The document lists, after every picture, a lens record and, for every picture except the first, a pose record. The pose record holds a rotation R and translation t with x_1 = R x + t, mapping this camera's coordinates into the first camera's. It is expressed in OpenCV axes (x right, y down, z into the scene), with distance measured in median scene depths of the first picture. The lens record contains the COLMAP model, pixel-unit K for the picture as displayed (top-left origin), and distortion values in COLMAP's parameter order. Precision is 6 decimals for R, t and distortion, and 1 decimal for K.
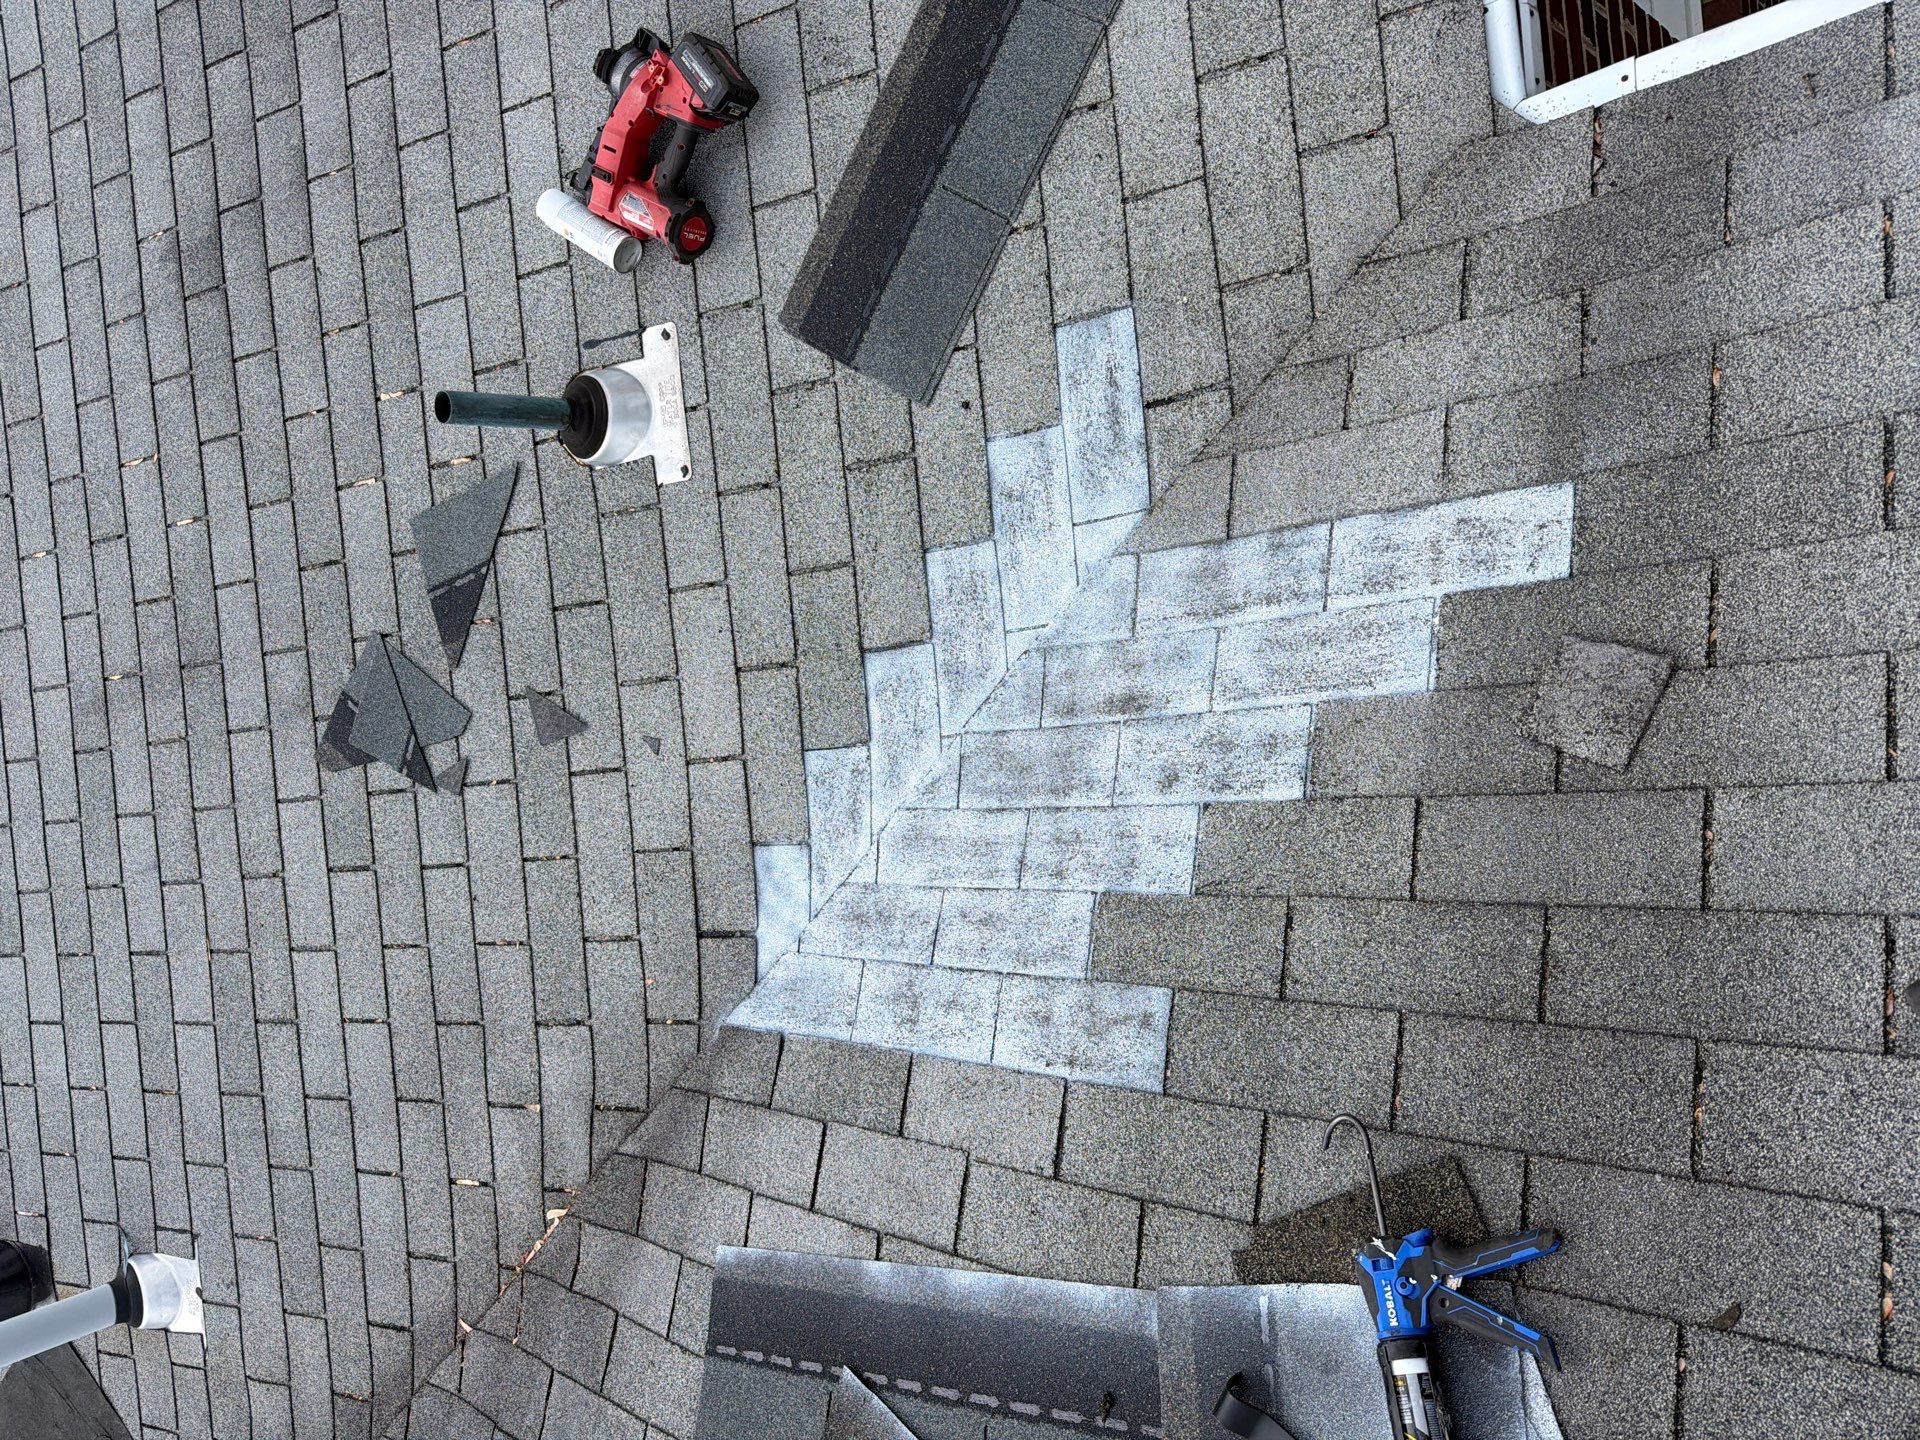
lens RADIAL K [[1298.1, 0, 980.4], [0, 1298.1, 708.6], [0, 0, 1]] dist [0.066688, -0.116810]
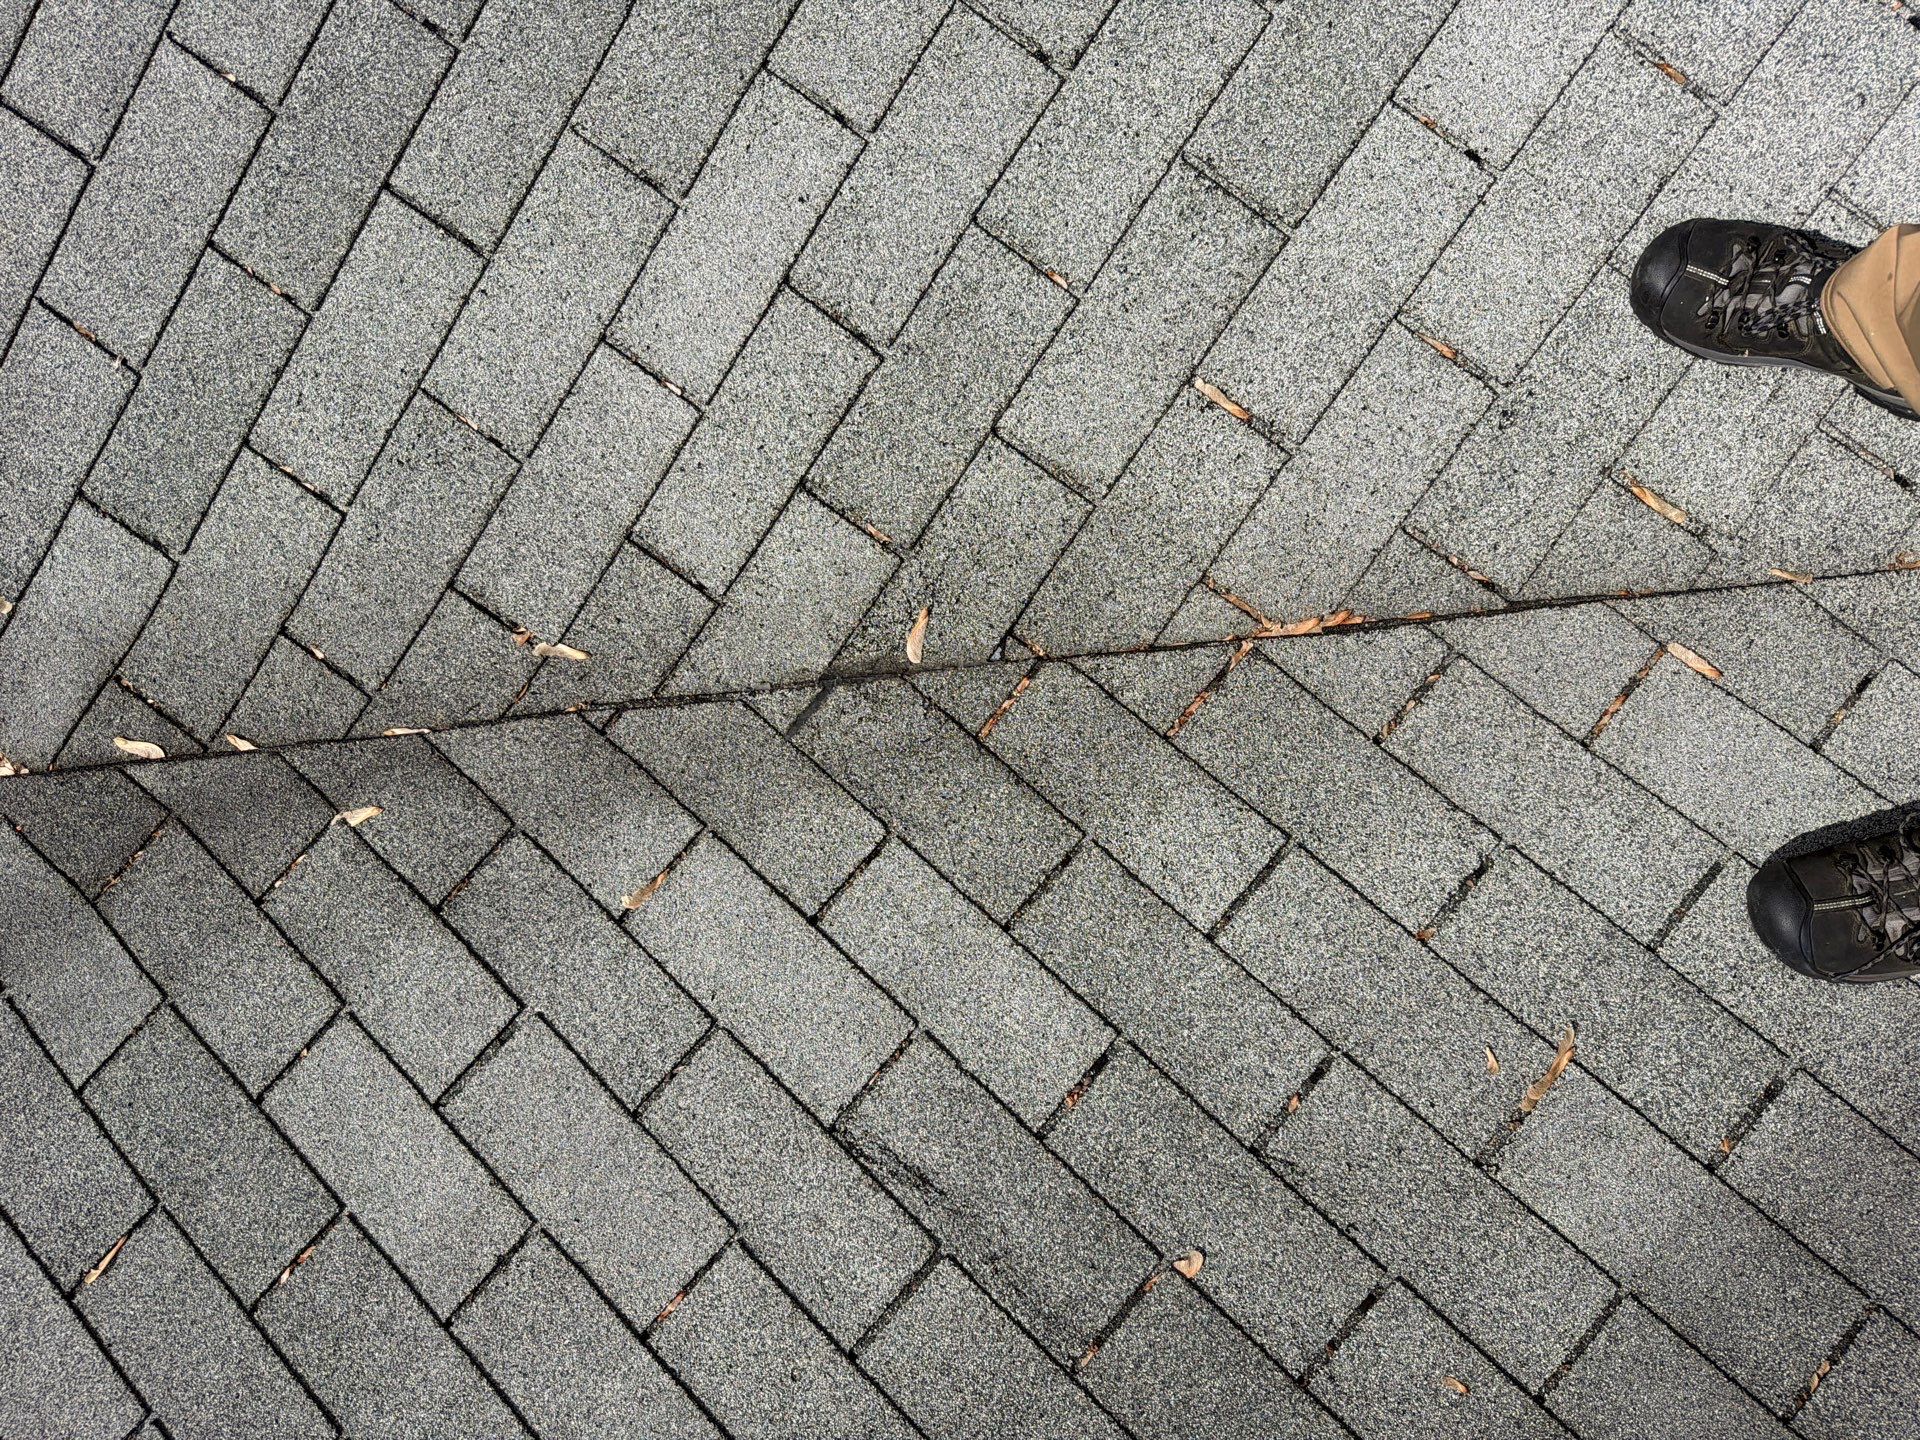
lens RADIAL K [[1353.8, 0, 973.1], [0, 1353.8, 730.3], [0, 0, 1]] dist [-0.013054, 0.003424]
pose [[0.719844, 0.513417, 0.467148, -0.297580], [-0.647750, 0.738741, 0.186229, -0.046707], [-0.249489, -0.436651, 0.864344, 0.375404]]
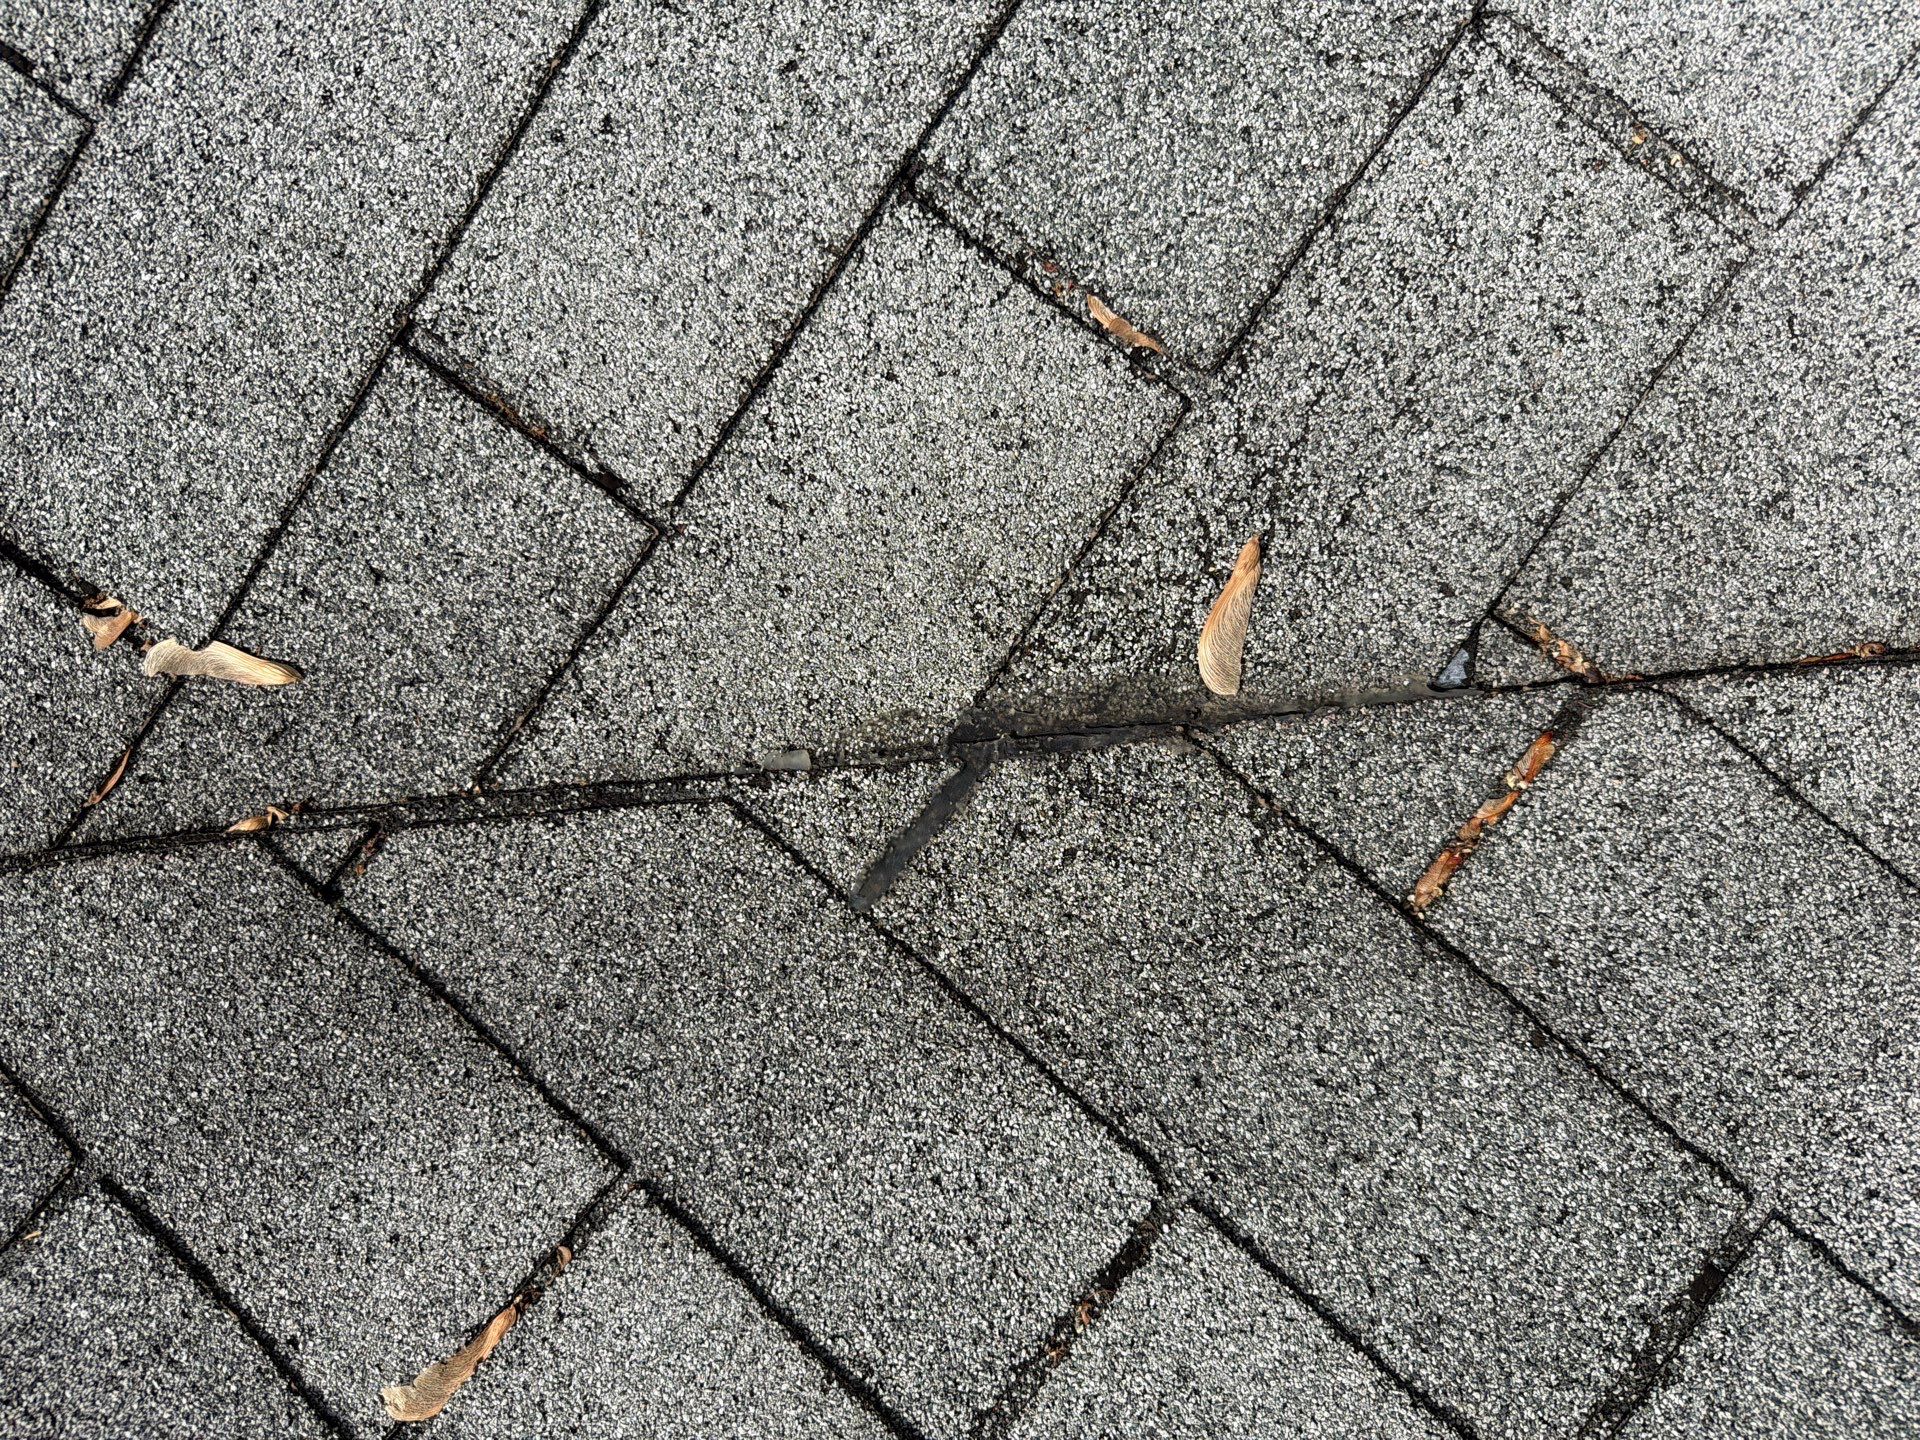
lens RADIAL K [[1397.7, 0, 960.0], [0, 1397.7, 720.0], [0, 0, 1]] dist [0.003636, -0.091417]
pose [[0.699602, 0.513449, 0.496918, -0.186232], [-0.652541, 0.742442, 0.151559, 0.056972], [-0.291115, -0.430290, 0.854460, 0.738687]]
